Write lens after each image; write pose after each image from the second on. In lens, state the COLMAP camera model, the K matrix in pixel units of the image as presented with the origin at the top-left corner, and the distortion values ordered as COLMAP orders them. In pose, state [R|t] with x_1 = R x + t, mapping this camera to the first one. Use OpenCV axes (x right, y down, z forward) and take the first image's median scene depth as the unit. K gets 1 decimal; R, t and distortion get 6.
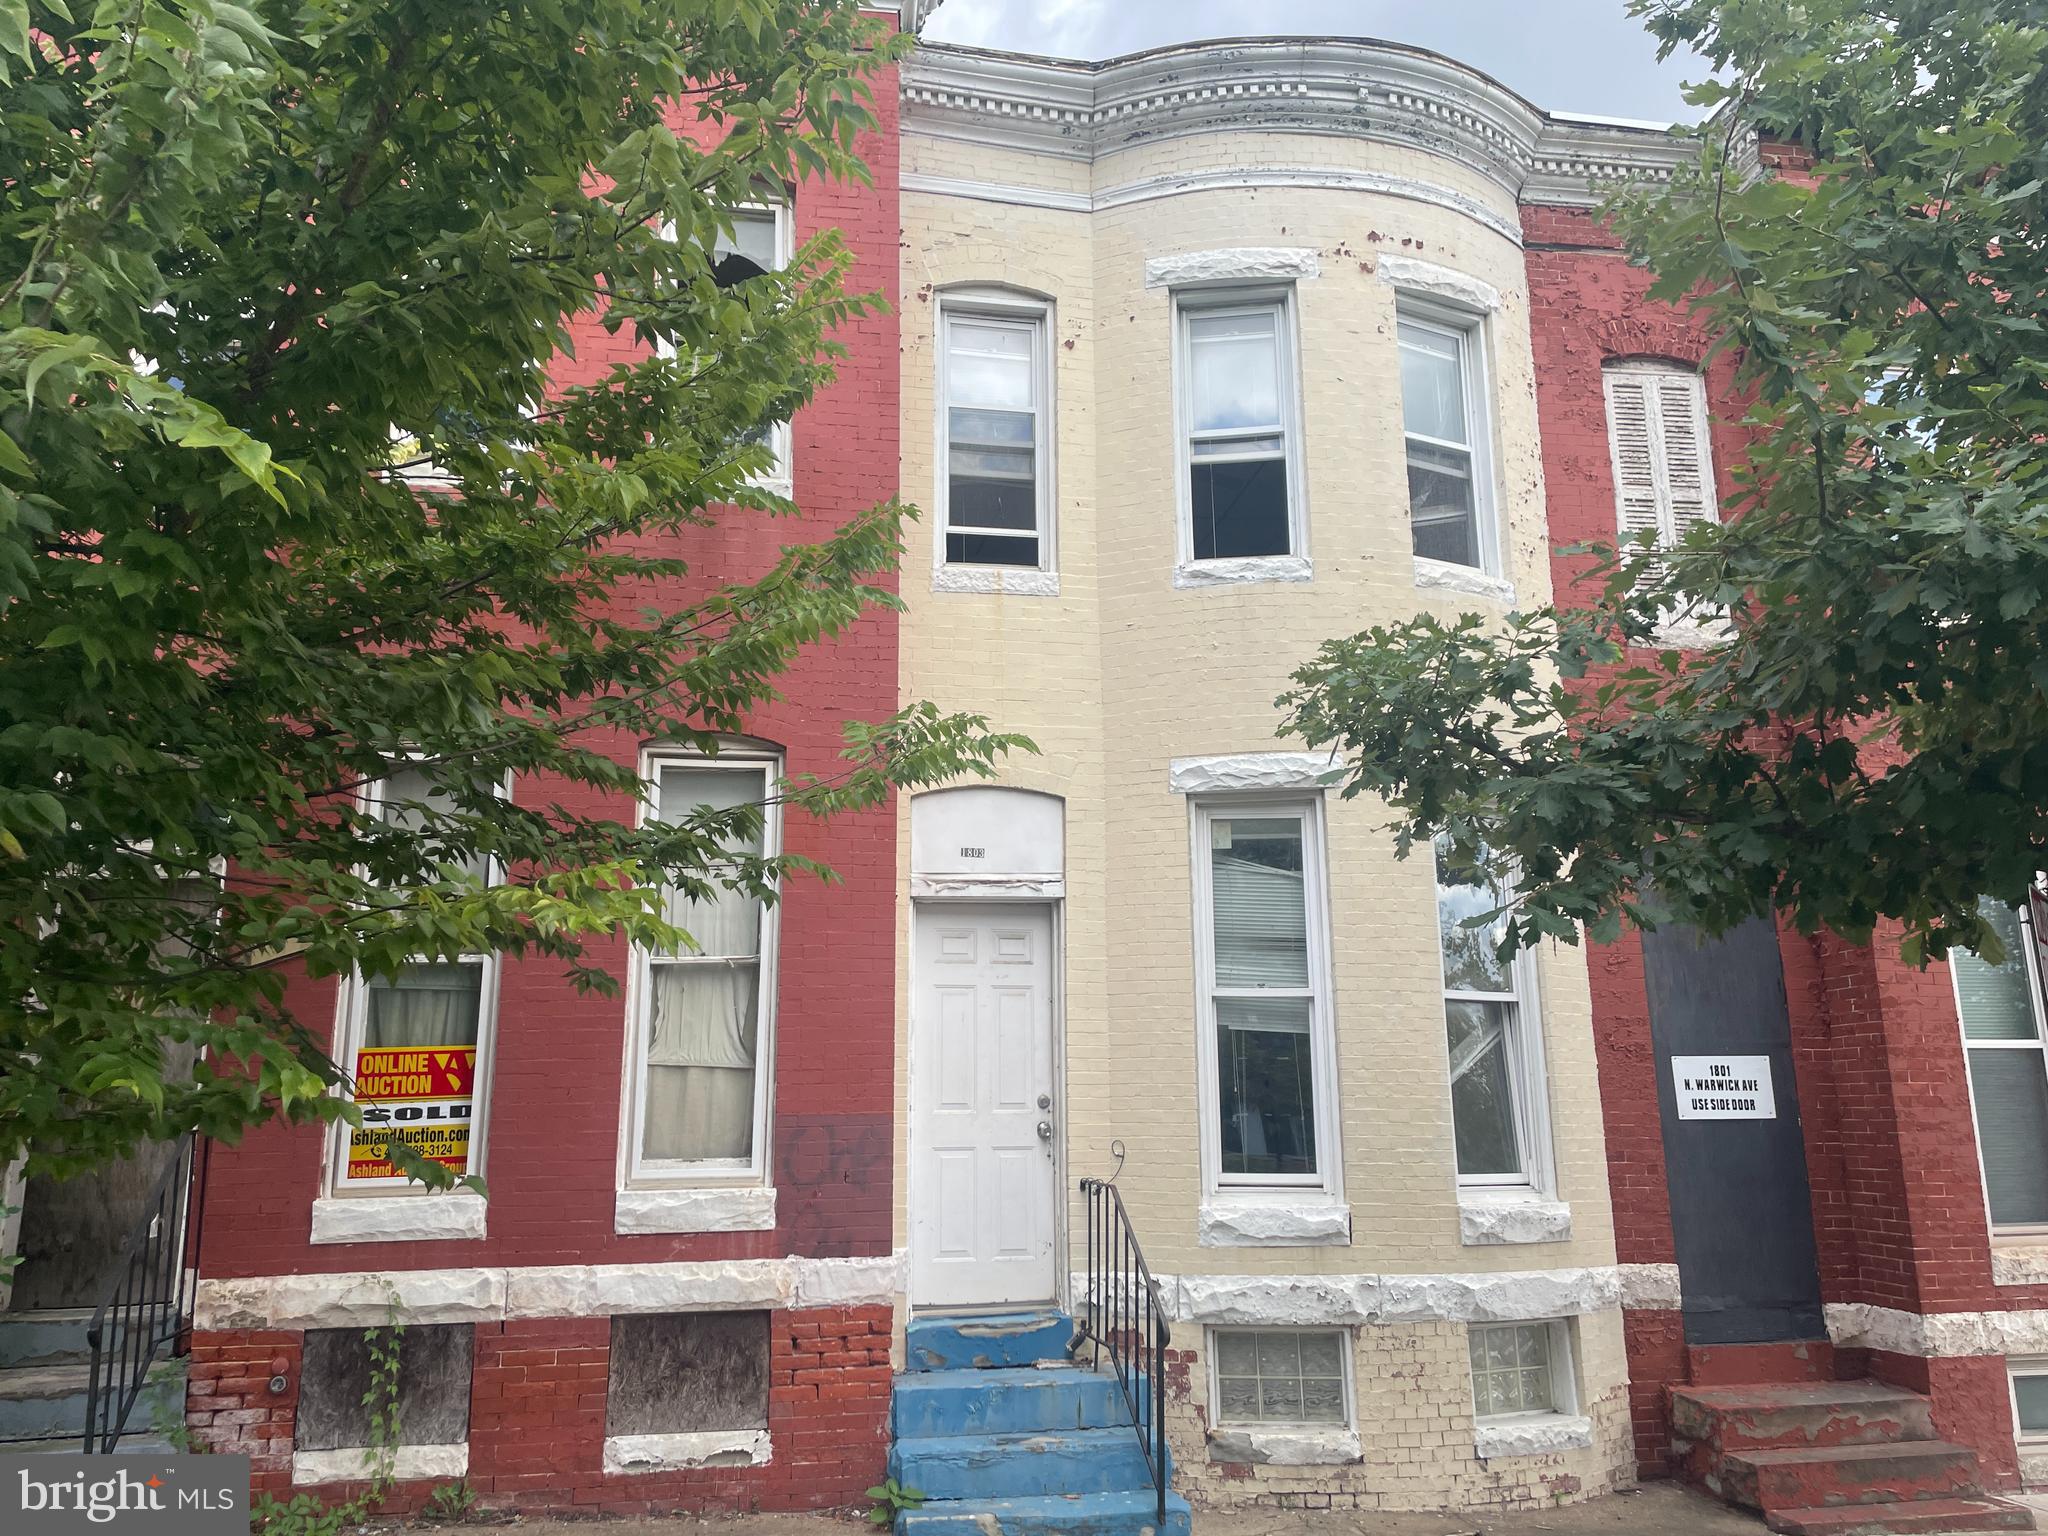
lens RADIAL K [[1567.0, 0, 1015.6], [0, 1567.0, 771.2], [0, 0, 1]] dist [0.077335, -0.095466]
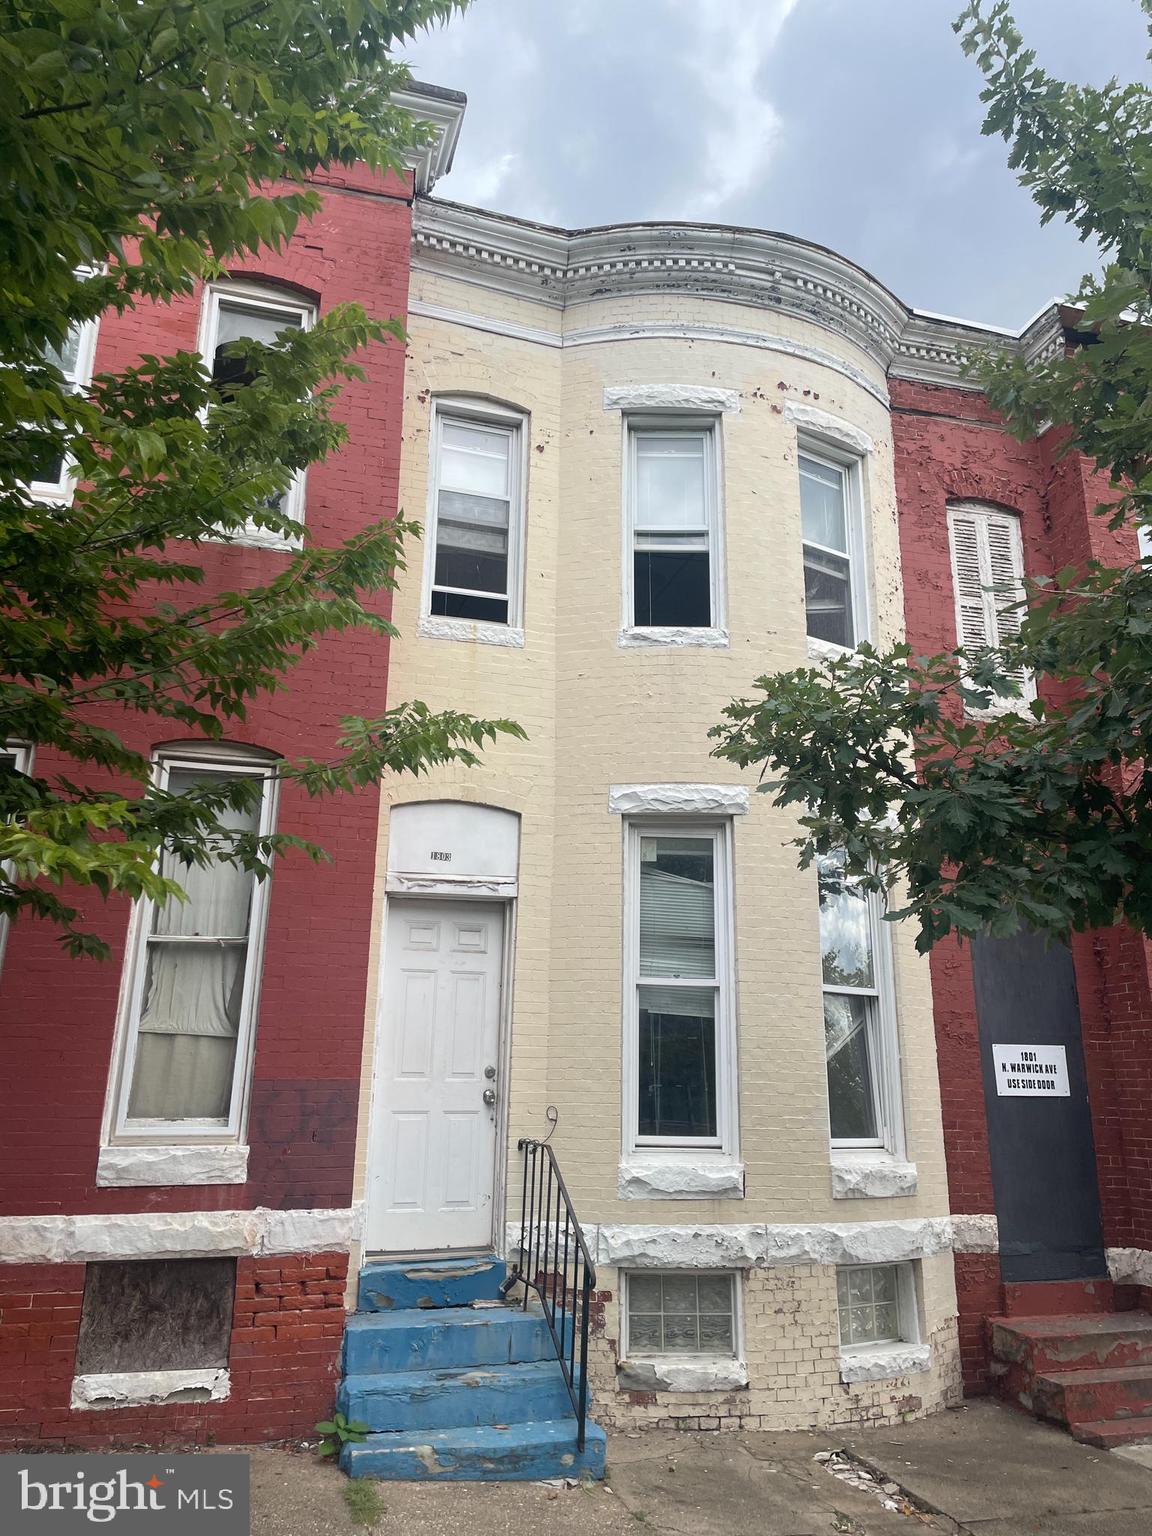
lens RADIAL K [[1175.2, 0, 605.5], [0, 1175.2, 748.3], [0, 0, 1]] dist [0.077335, -0.095466]
pose [[0.991238, 0.052244, 0.121315, -0.016819], [-0.044099, 0.996650, -0.068880, 0.027597], [-0.124507, 0.062927, 0.990221, 0.104498]]
